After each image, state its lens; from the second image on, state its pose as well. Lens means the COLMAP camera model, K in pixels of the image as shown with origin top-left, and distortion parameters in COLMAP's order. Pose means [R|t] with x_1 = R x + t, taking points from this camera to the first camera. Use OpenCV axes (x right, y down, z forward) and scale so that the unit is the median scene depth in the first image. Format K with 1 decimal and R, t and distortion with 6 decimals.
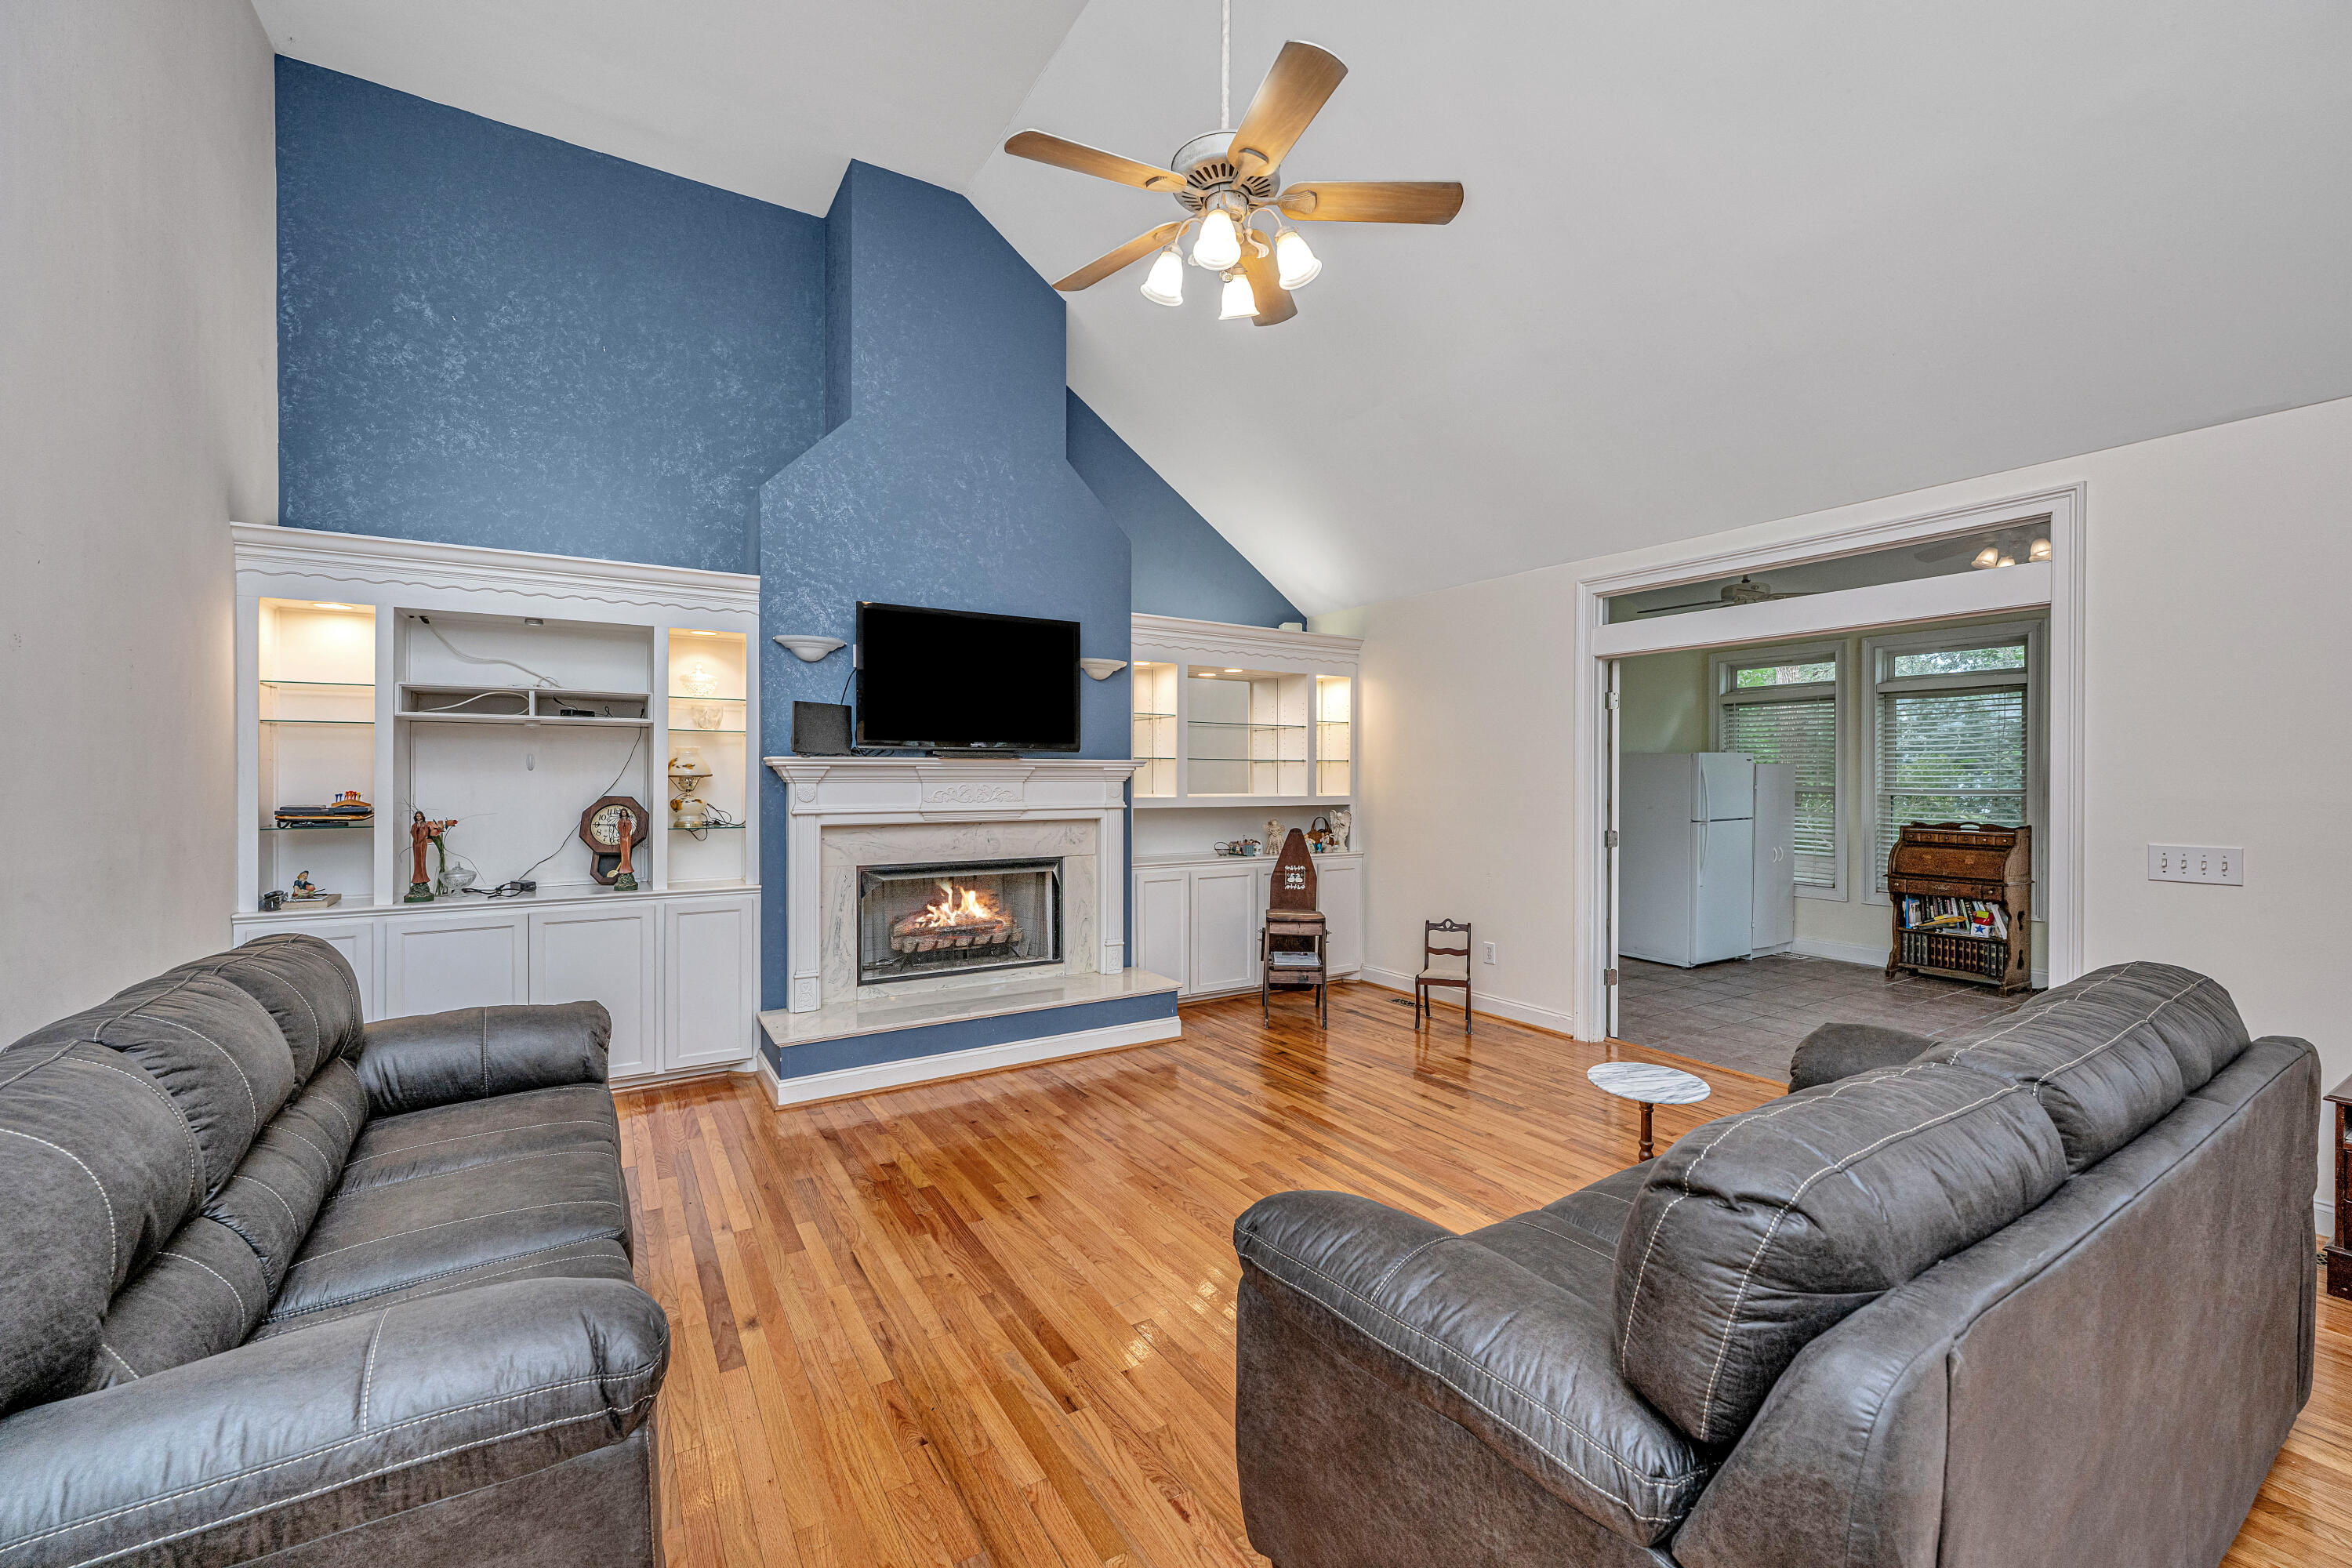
lens RADIAL K [[948.9, 0, 1176.0], [0, 948.9, 784.0], [0, 0, 1]] dist [0.000038, -0.000200]
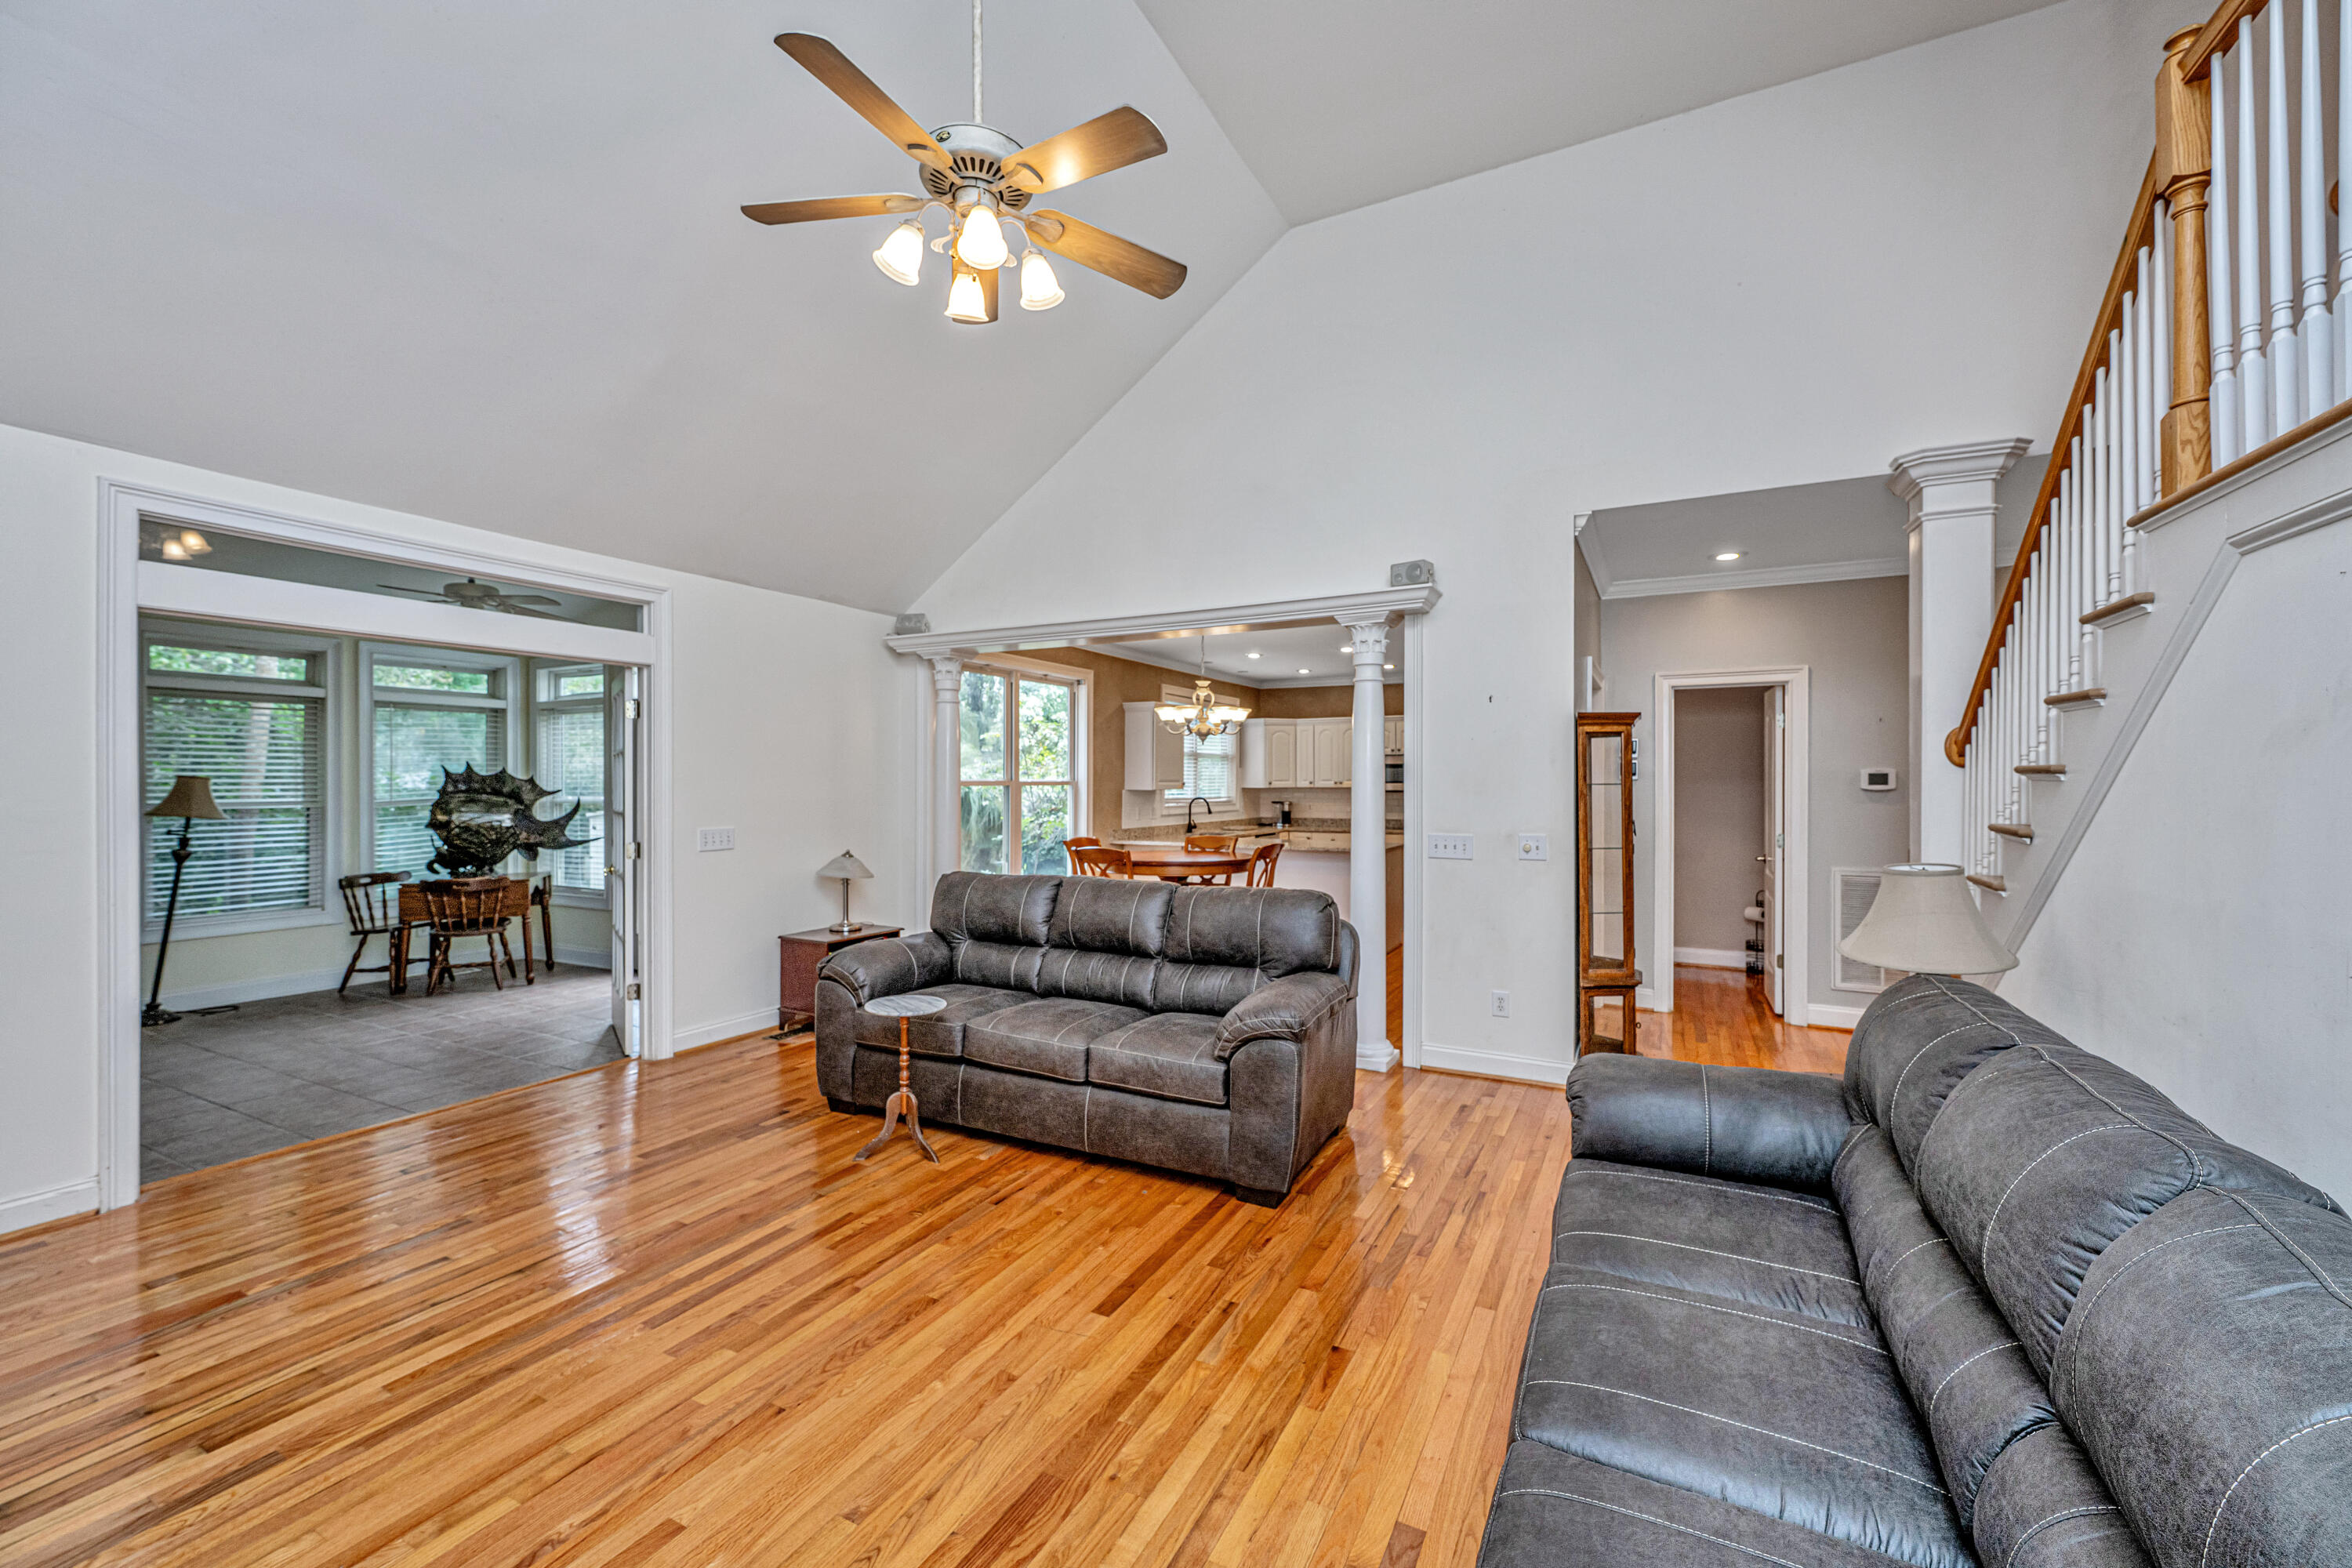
lens RADIAL K [[948.9, 0, 1176.0], [0, 948.9, 784.0], [0, 0, 1]] dist [0.000038, -0.000200]
pose [[-0.513808, -0.000888, 0.857904, -0.537844], [0.005522, 0.999975, 0.004343, -0.011541], [-0.857887, 0.006968, -0.513791, 0.805731]]
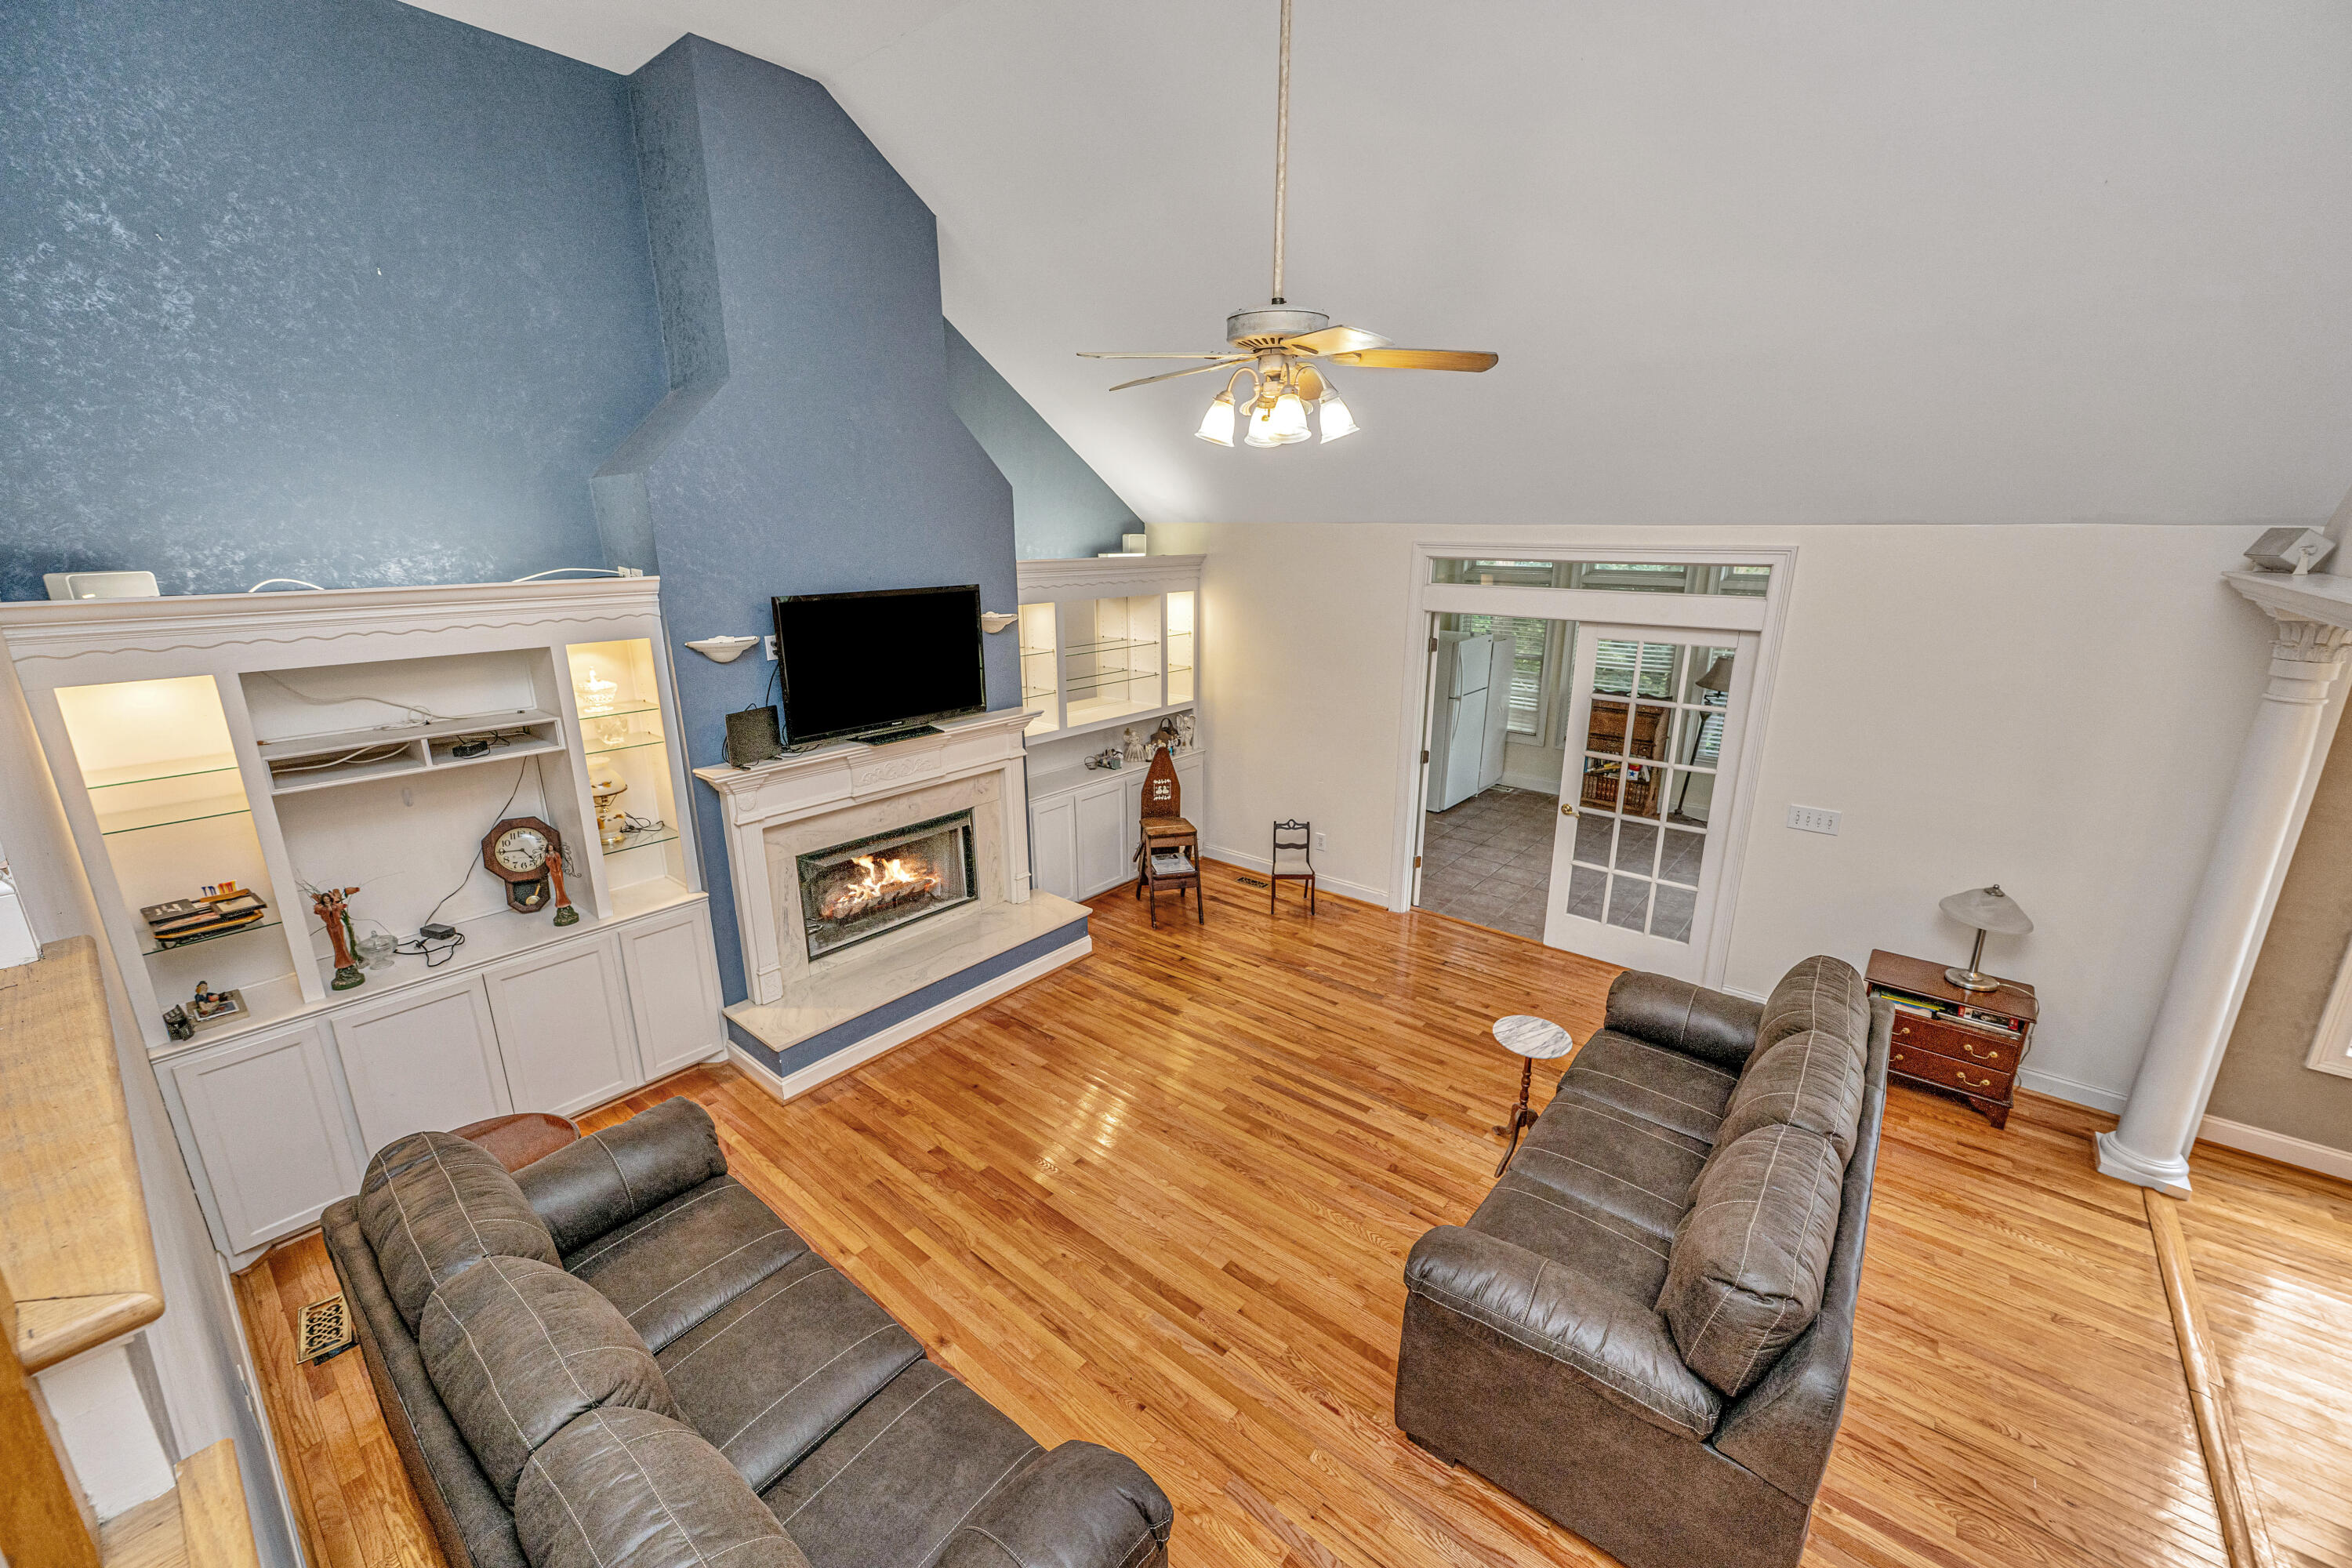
lens RADIAL K [[933.8, 0, 1176.0], [0, 933.8, 784.0], [0, 0, 1]] dist [0.000251, 0.000144]
pose [[0.948601, -0.084166, 0.305079, -0.256697], [0.000284, 0.964214, 0.265126, -0.263583], [-0.316476, -0.251412, 0.914678, -0.029810]]
